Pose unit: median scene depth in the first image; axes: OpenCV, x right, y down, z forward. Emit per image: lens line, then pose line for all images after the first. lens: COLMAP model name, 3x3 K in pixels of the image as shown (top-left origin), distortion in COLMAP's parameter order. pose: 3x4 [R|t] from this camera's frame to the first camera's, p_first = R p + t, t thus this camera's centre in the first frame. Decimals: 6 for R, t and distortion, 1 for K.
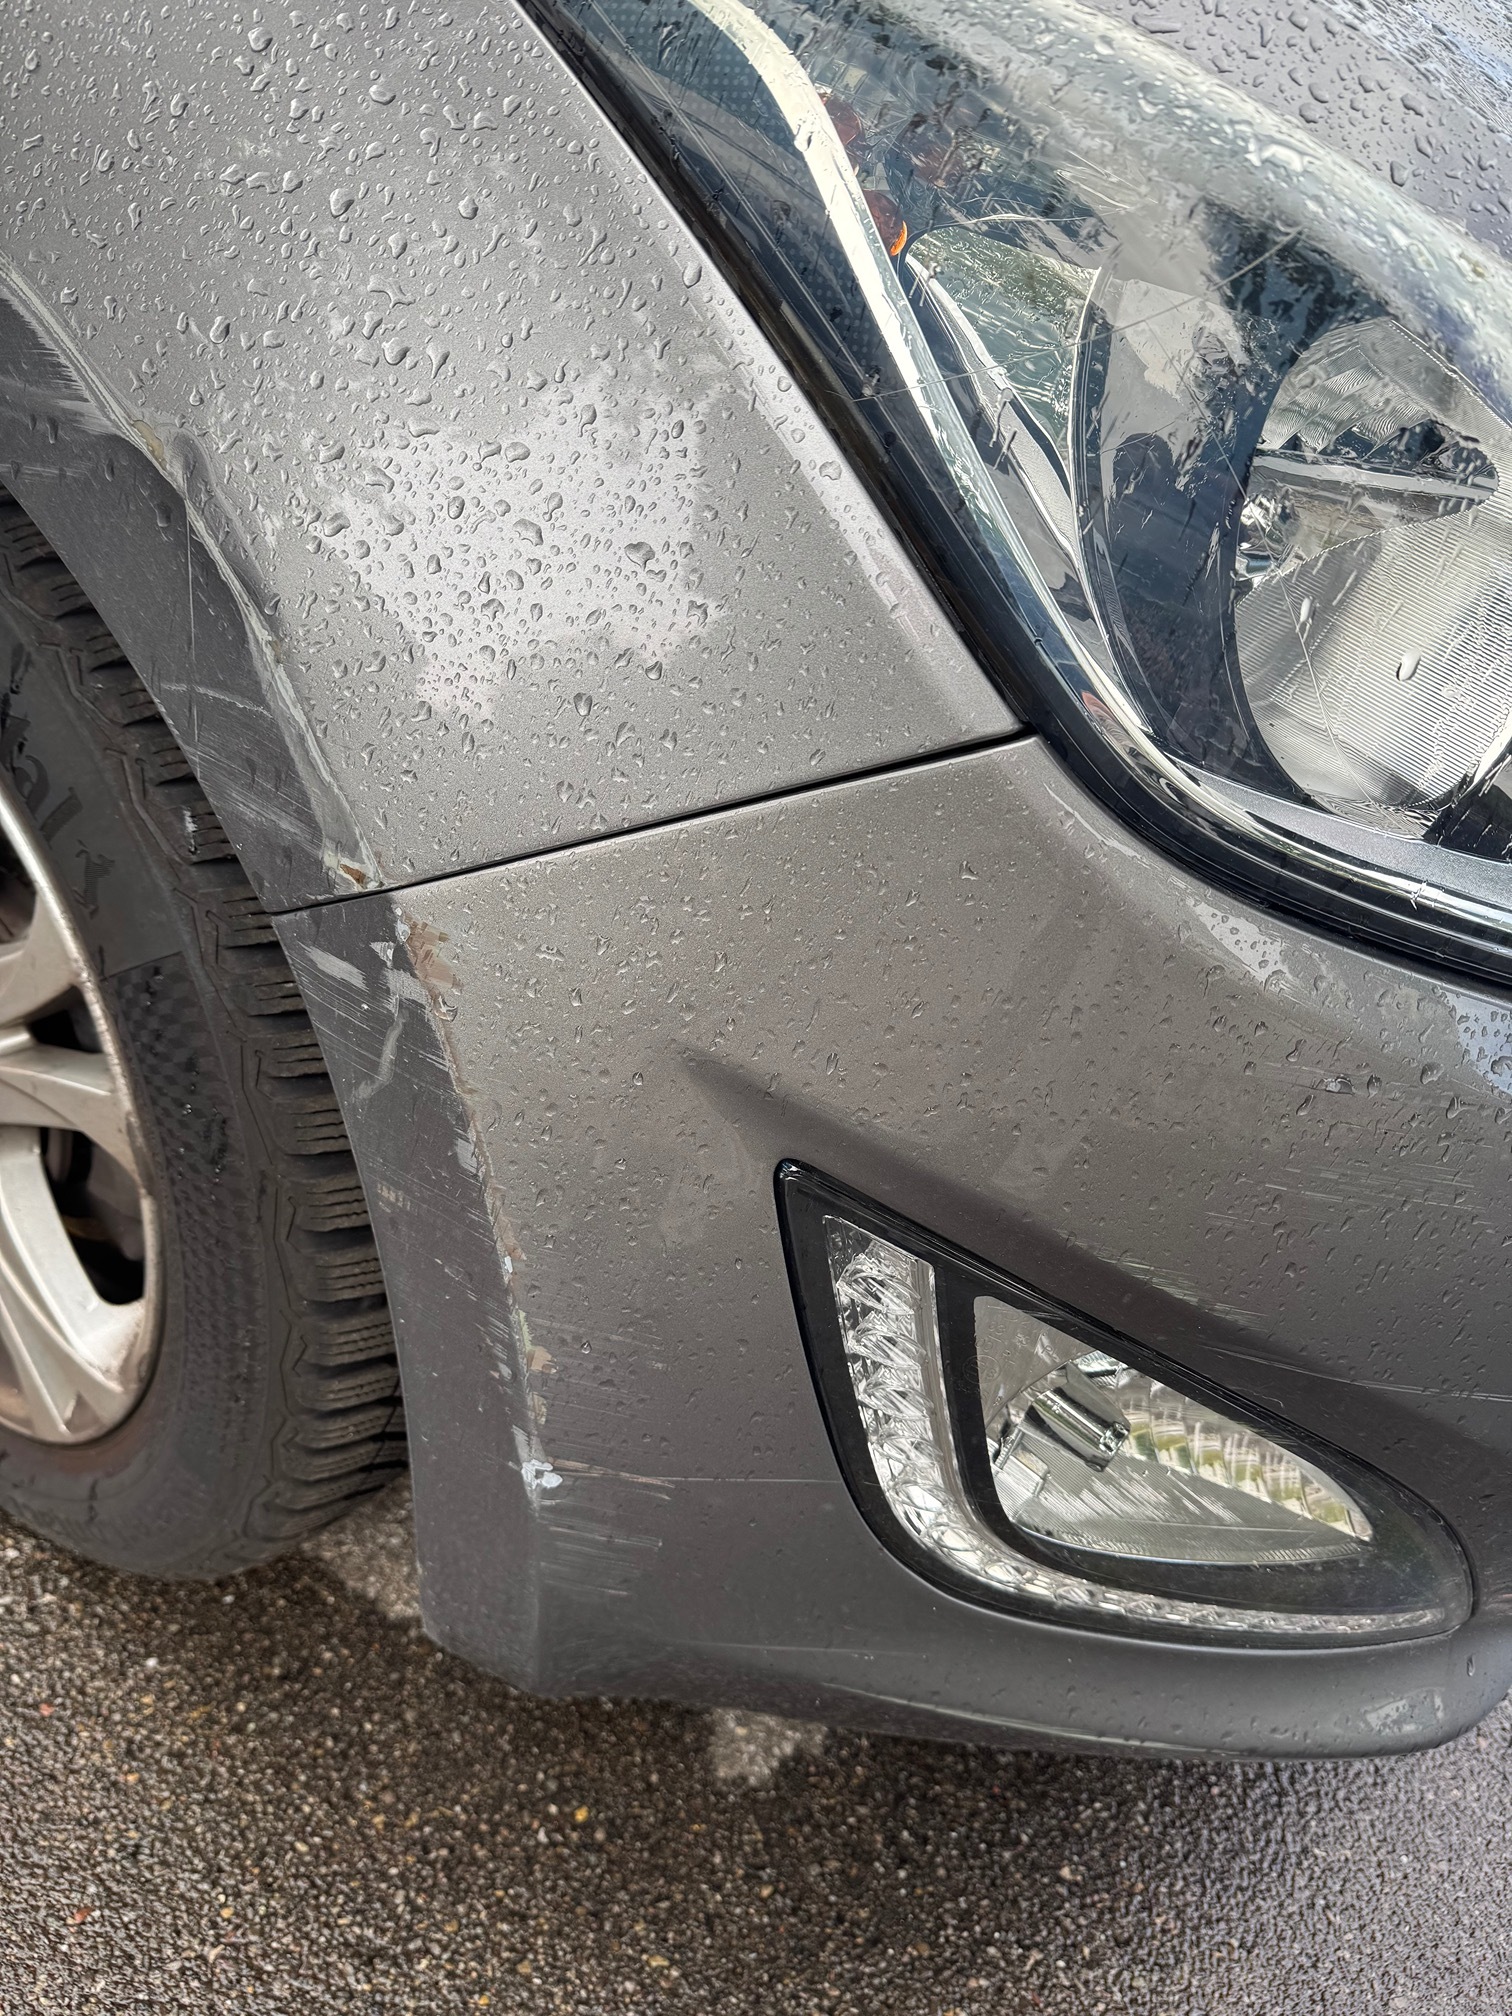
lens RADIAL K [[1445.1, 0, 756.0], [0, 1445.1, 1008.0], [0, 0, 1]] dist [-0.007036, -0.010944]
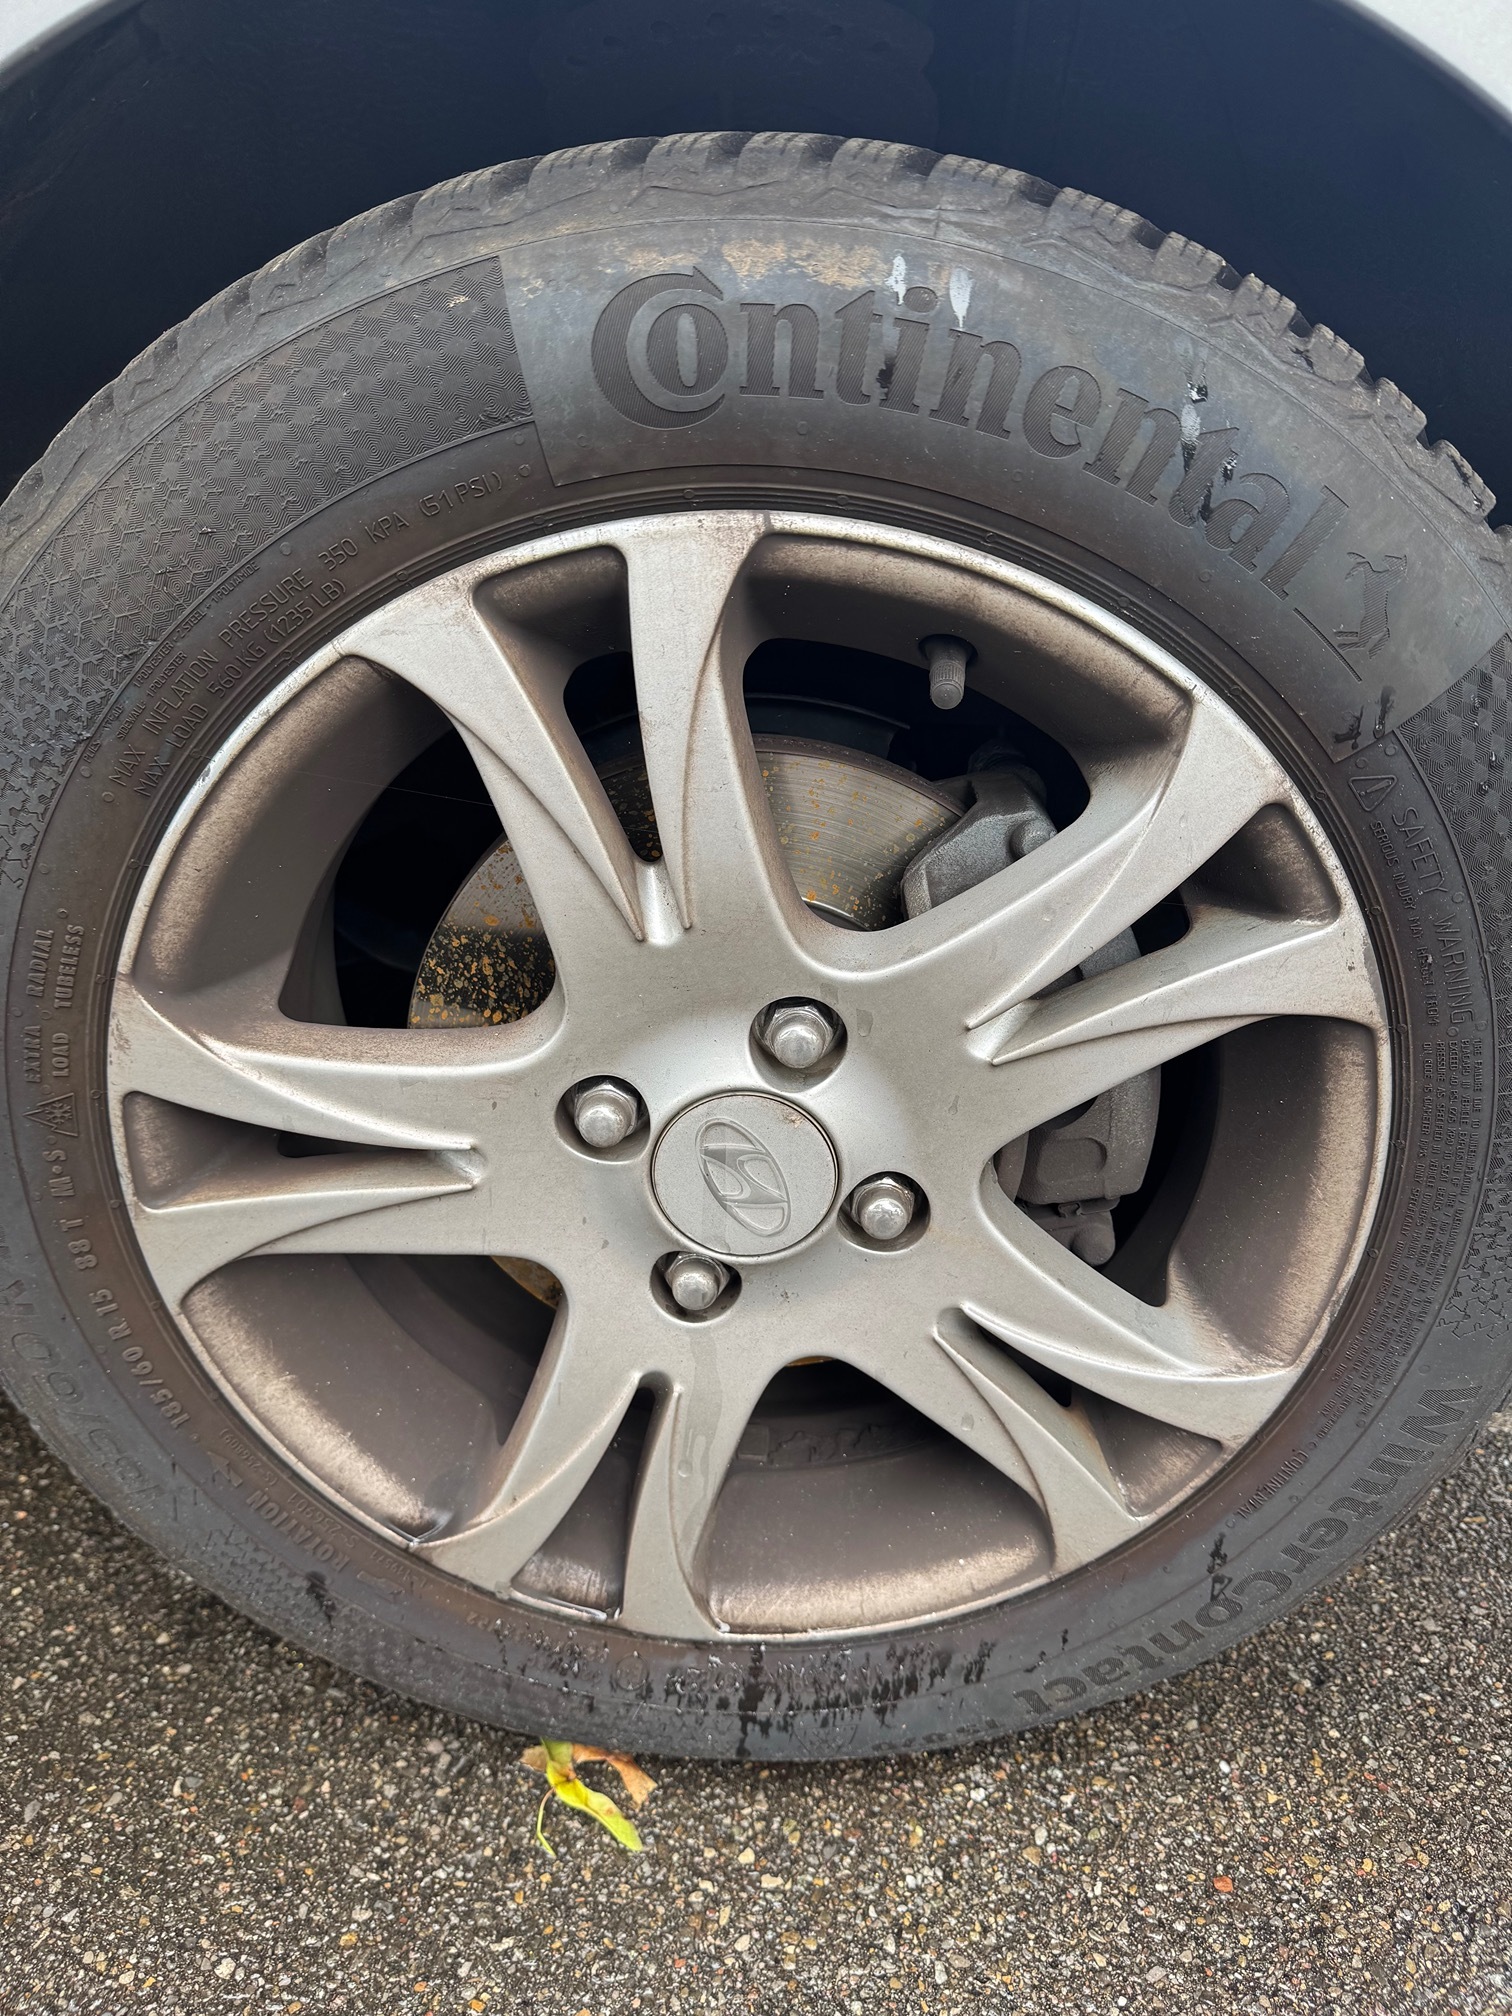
lens RADIAL K [[1445.1, 0, 756.0], [0, 1445.1, 1008.0], [0, 0, 1]] dist [-0.007036, -0.010944]
pose [[0.791578, -0.463110, 0.398664, -1.132321], [0.485570, 0.872782, 0.049735, -0.102101], [-0.370980, 0.154210, 0.915747, 0.482438]]
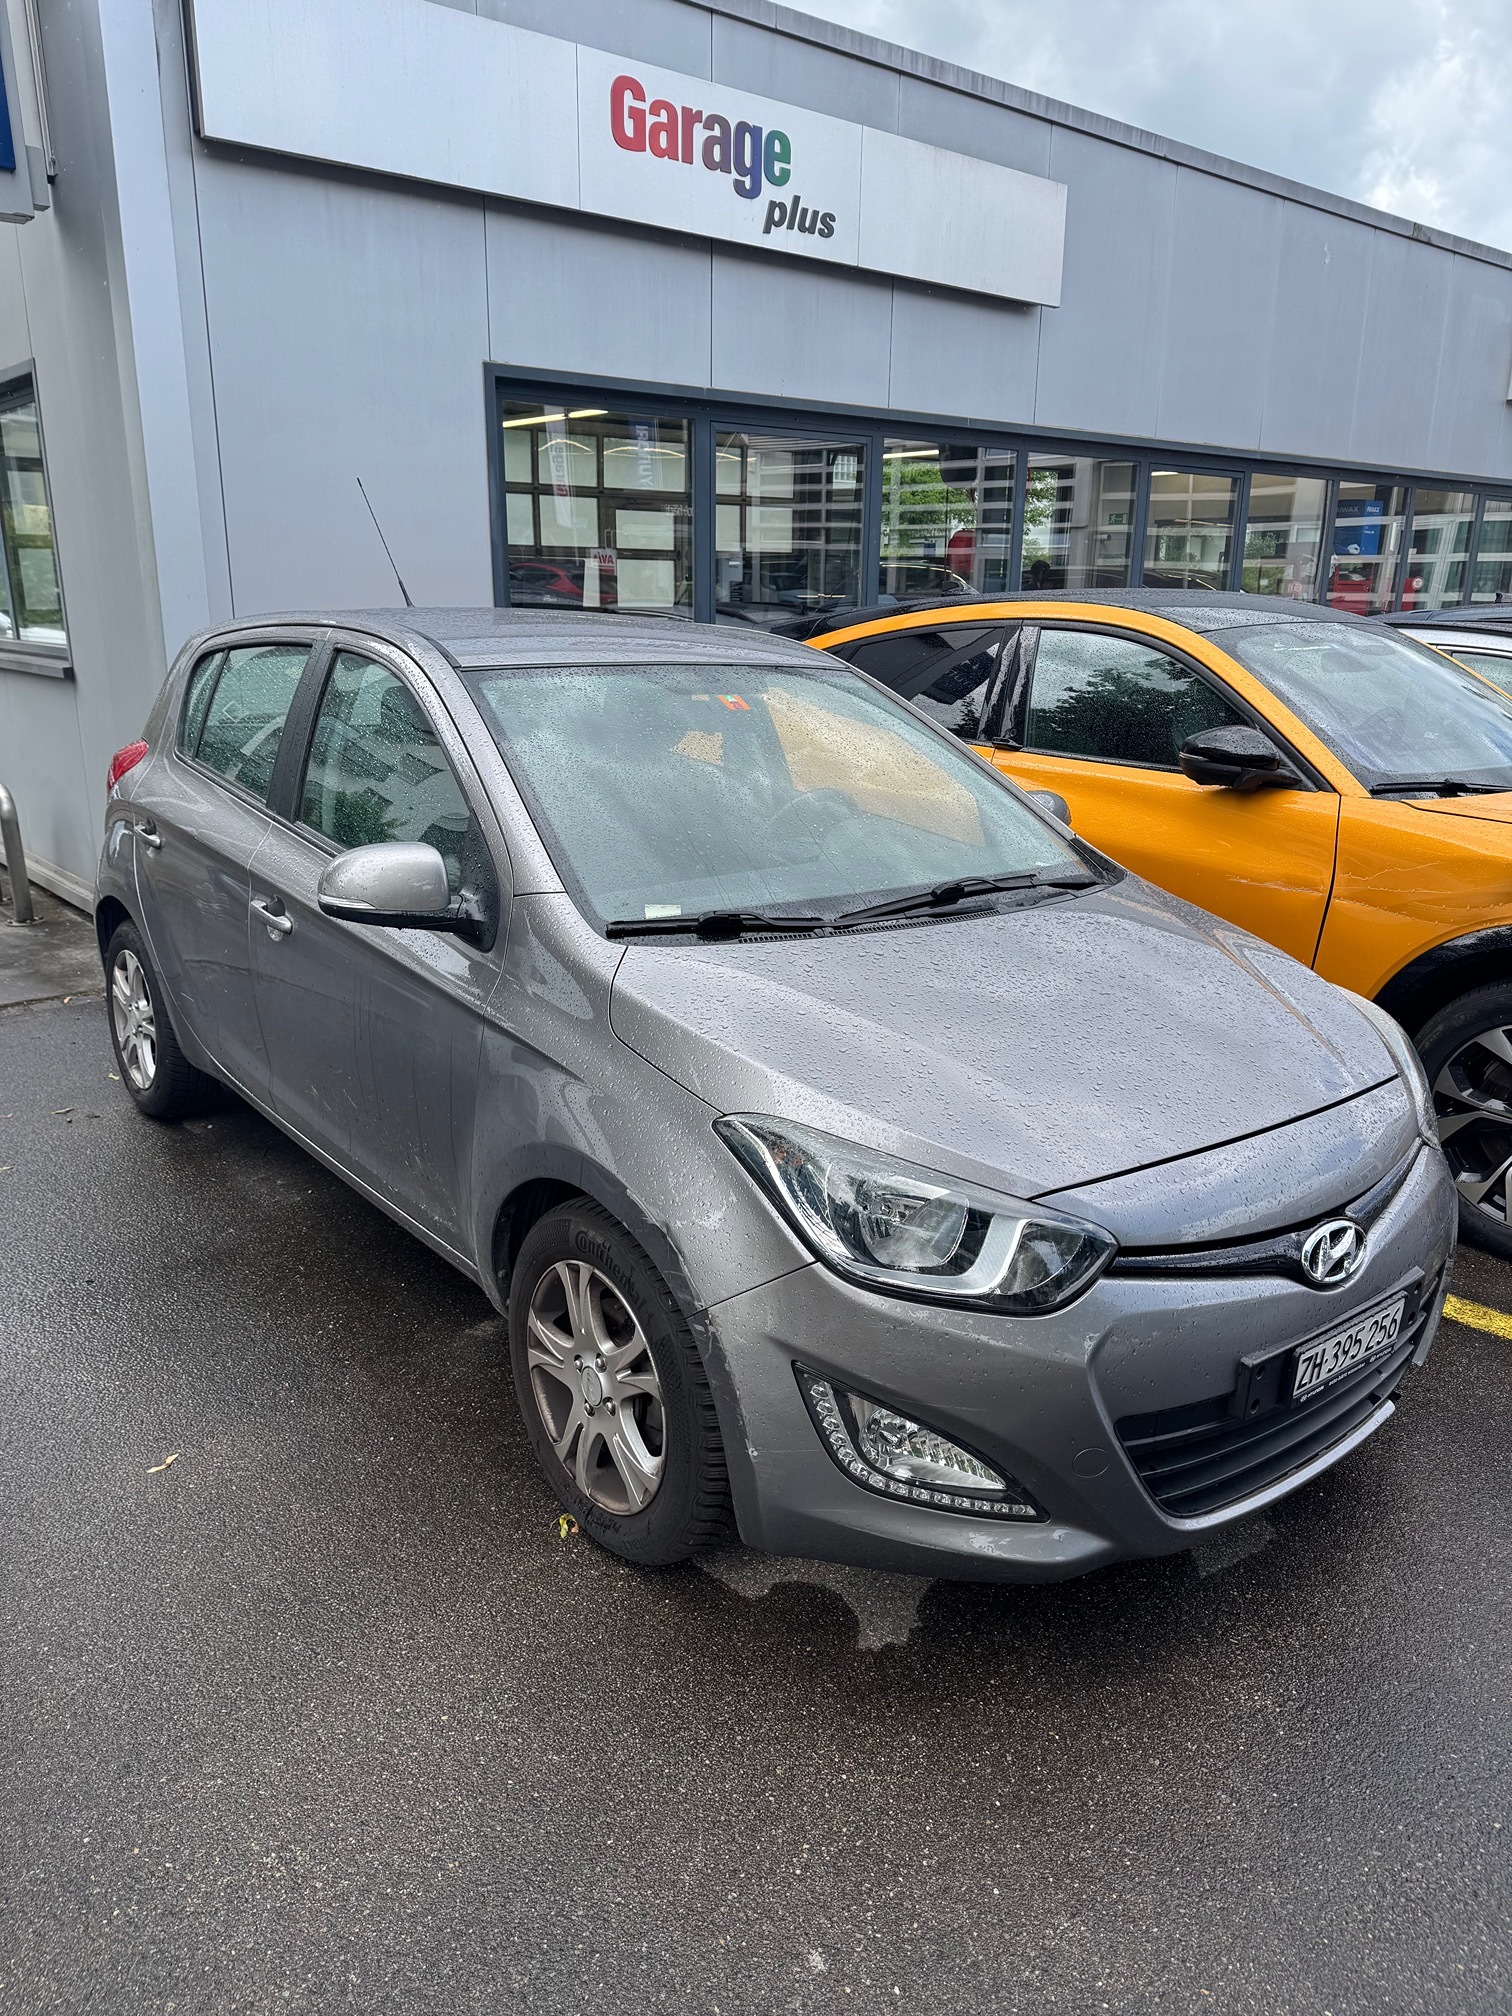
lens RADIAL K [[1445.1, 0, 756.0], [0, 1445.1, 1008.0], [0, 0, 1]] dist [-0.007036, -0.010944]
pose [[0.944271, -0.164406, -0.285173, 1.215943], [0.049479, 0.927387, -0.370816, 0.661935], [0.325430, 0.336041, 0.883839, -3.000373]]
